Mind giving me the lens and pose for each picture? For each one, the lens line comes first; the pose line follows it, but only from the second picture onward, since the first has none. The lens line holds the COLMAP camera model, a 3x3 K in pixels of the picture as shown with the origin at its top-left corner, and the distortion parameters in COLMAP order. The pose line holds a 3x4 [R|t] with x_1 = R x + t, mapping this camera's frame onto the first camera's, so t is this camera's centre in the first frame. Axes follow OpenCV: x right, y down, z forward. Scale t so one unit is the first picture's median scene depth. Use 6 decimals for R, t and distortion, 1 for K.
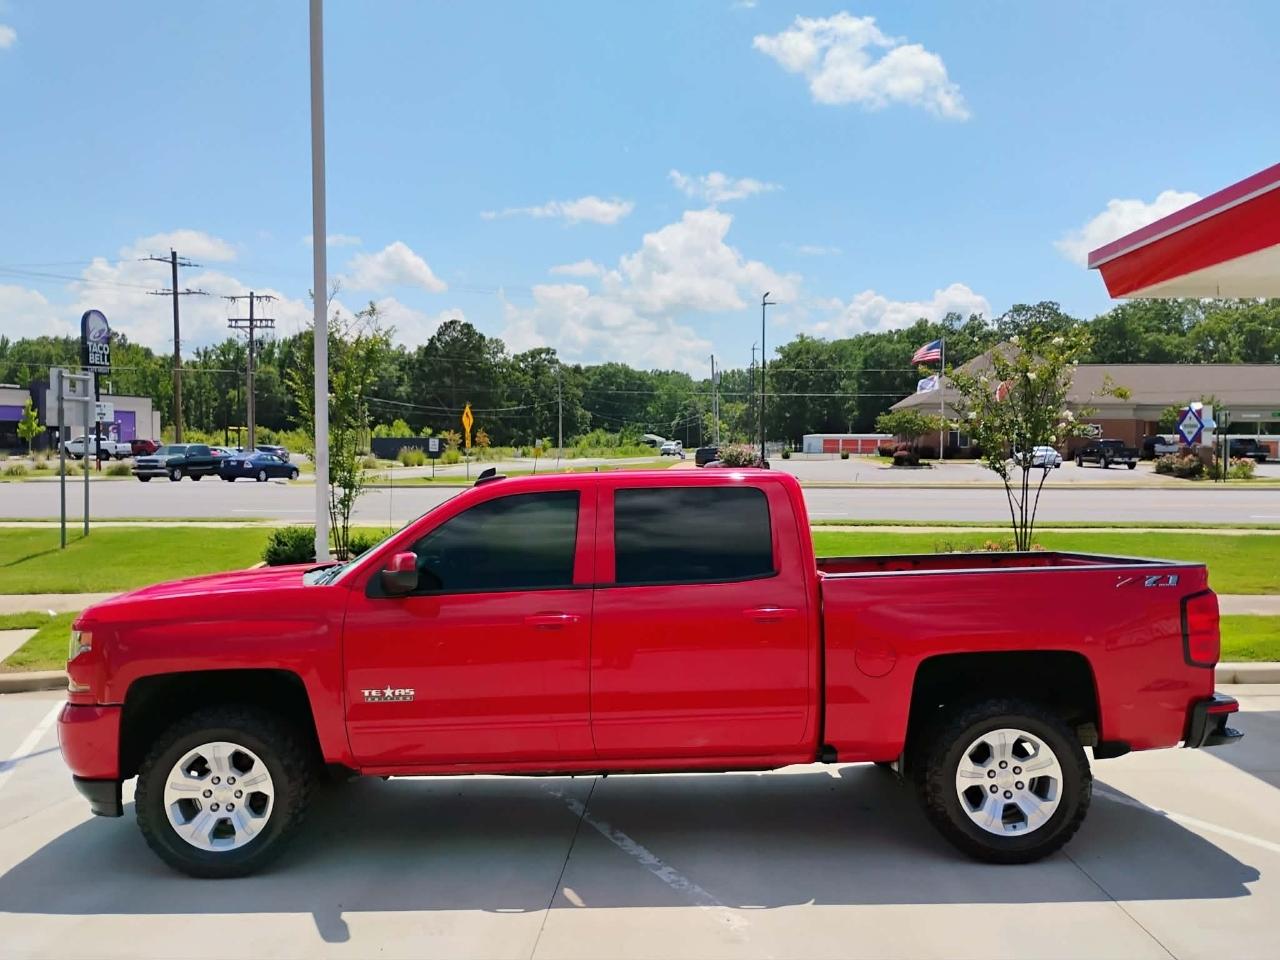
lens RADIAL K [[1070.1, 0, 640.0], [0, 1070.1, 478.8], [0, 0, 1]] dist [0.055717, -0.082257]
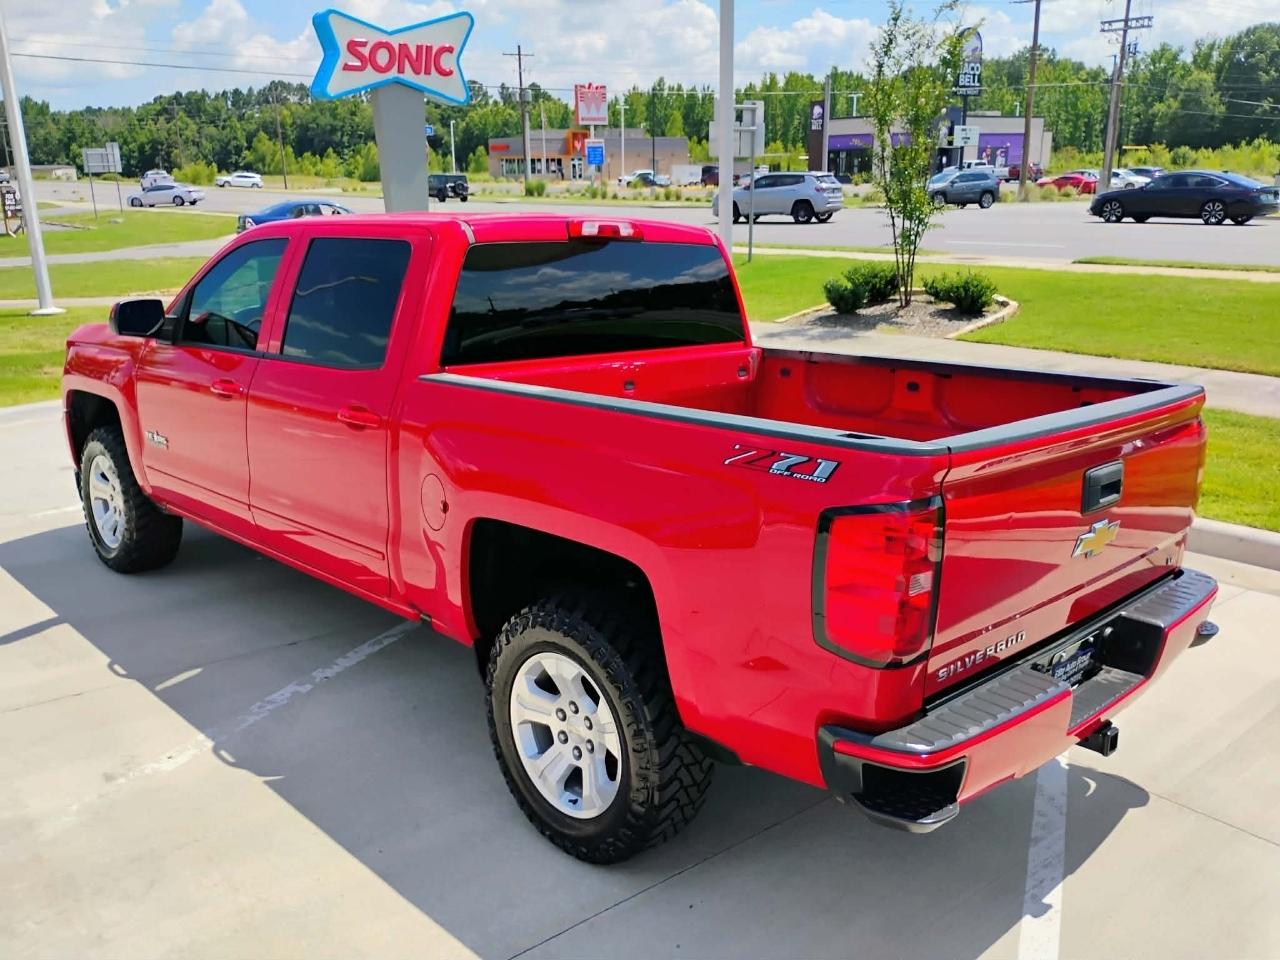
lens RADIAL K [[1070.1, 0, 642.6], [0, 1070.1, 488.1], [0, 0, 1]] dist [0.055717, -0.082257]
pose [[0.684691, 0.193272, -0.702740, 0.065711], [-0.007868, 0.966103, 0.258037, -0.001521], [0.728791, -0.171147, 0.663003, 0.054169]]
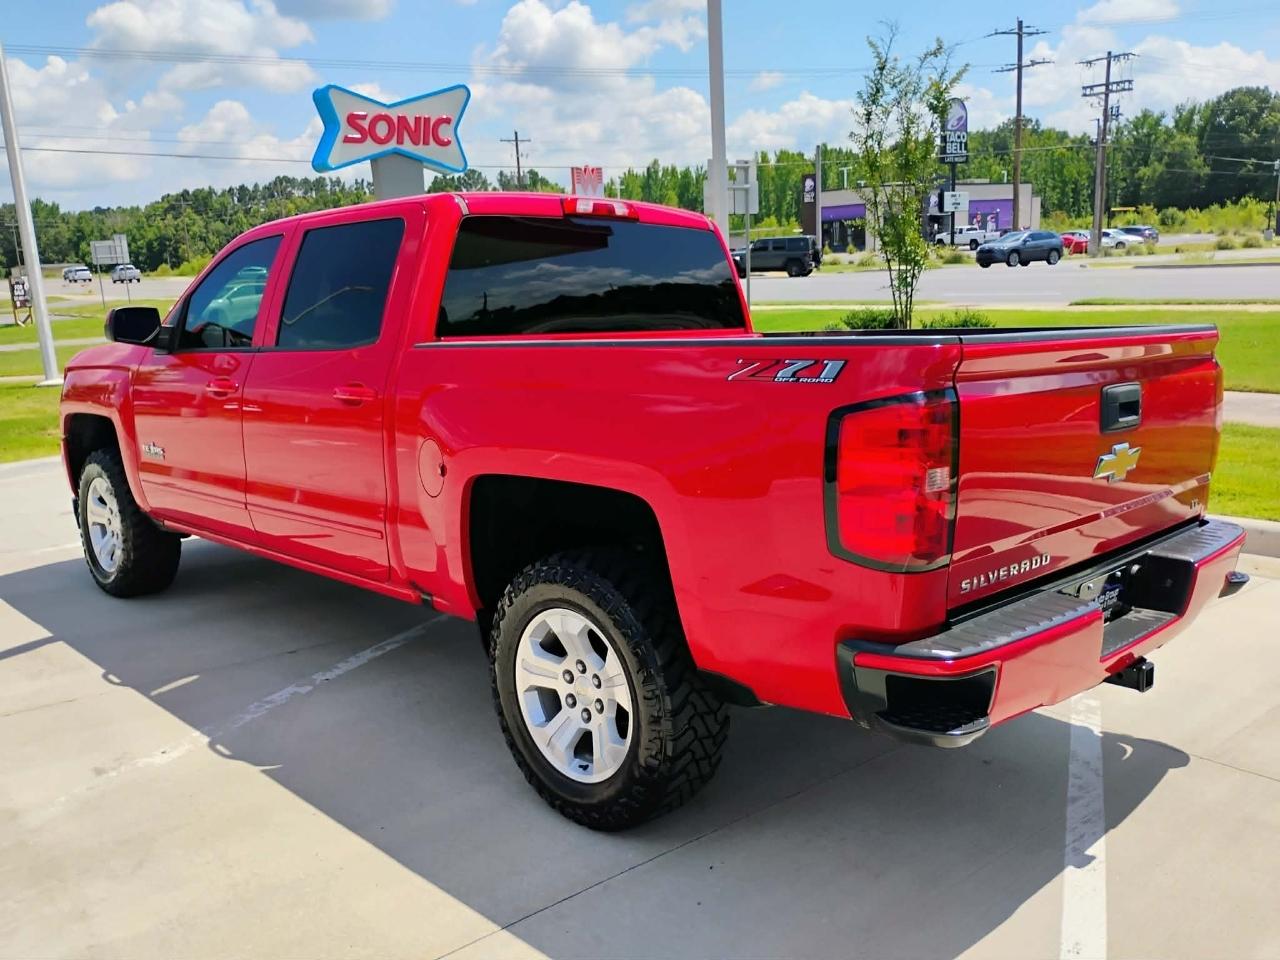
lens RADIAL K [[1070.1, 0, 642.1], [0, 1070.1, 487.3], [0, 0, 1]] dist [0.055717, -0.082257]
pose [[0.684982, 0.119044, -0.718769, 0.065652], [0.026342, 0.981869, 0.187723, 0.004833], [0.728084, -0.147521, 0.669426, 0.054371]]
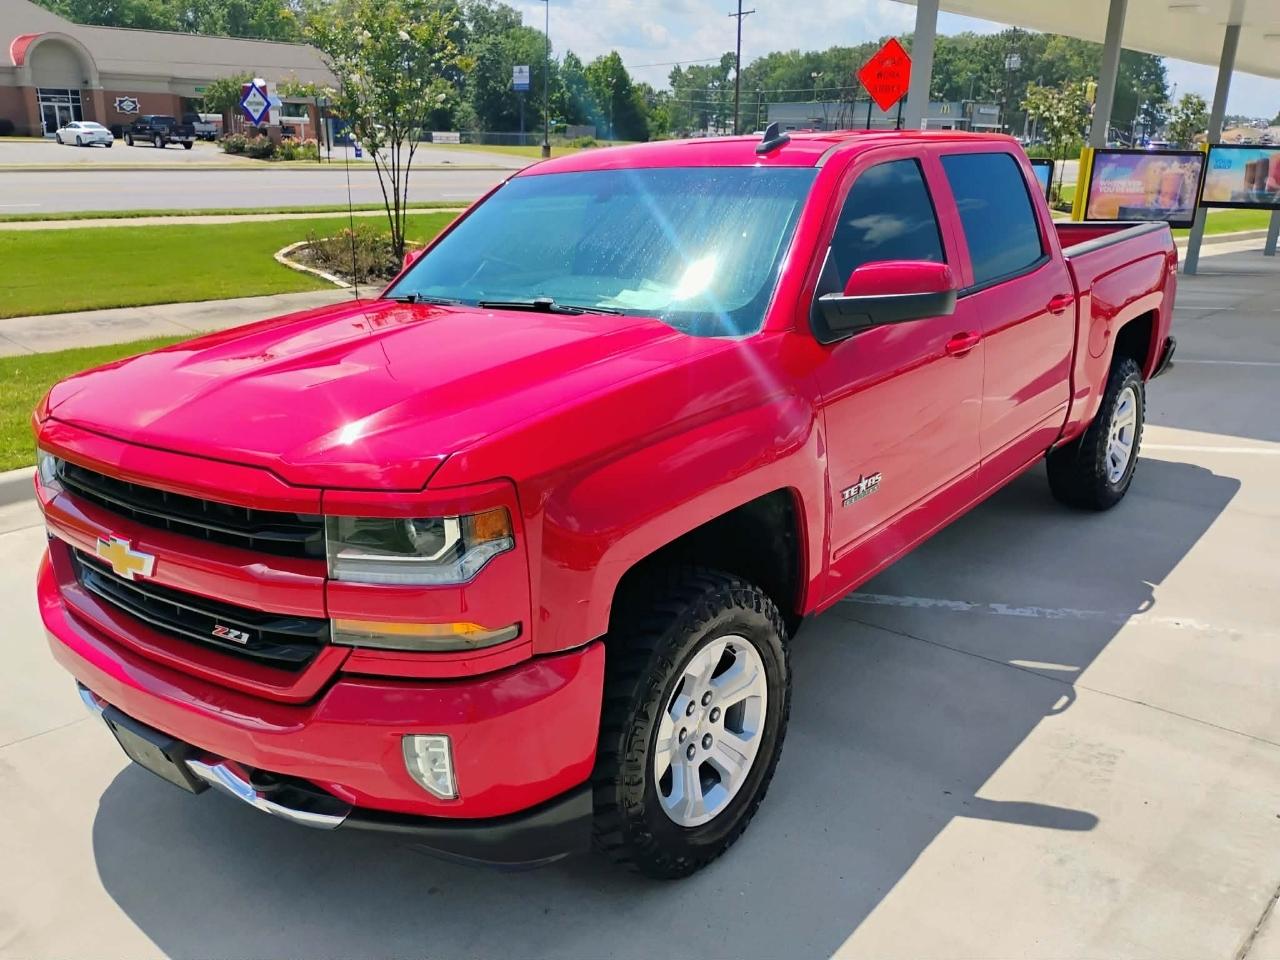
lens RADIAL K [[1070.1, 0, 641.2], [0, 1070.1, 484.4], [0, 0, 1]] dist [0.055717, -0.082257]
pose [[0.637565, -0.224206, 0.737050, -0.065362], [0.003444, 0.957535, 0.288297, 0.001084], [-0.770389, -0.181269, 0.611263, 0.058744]]
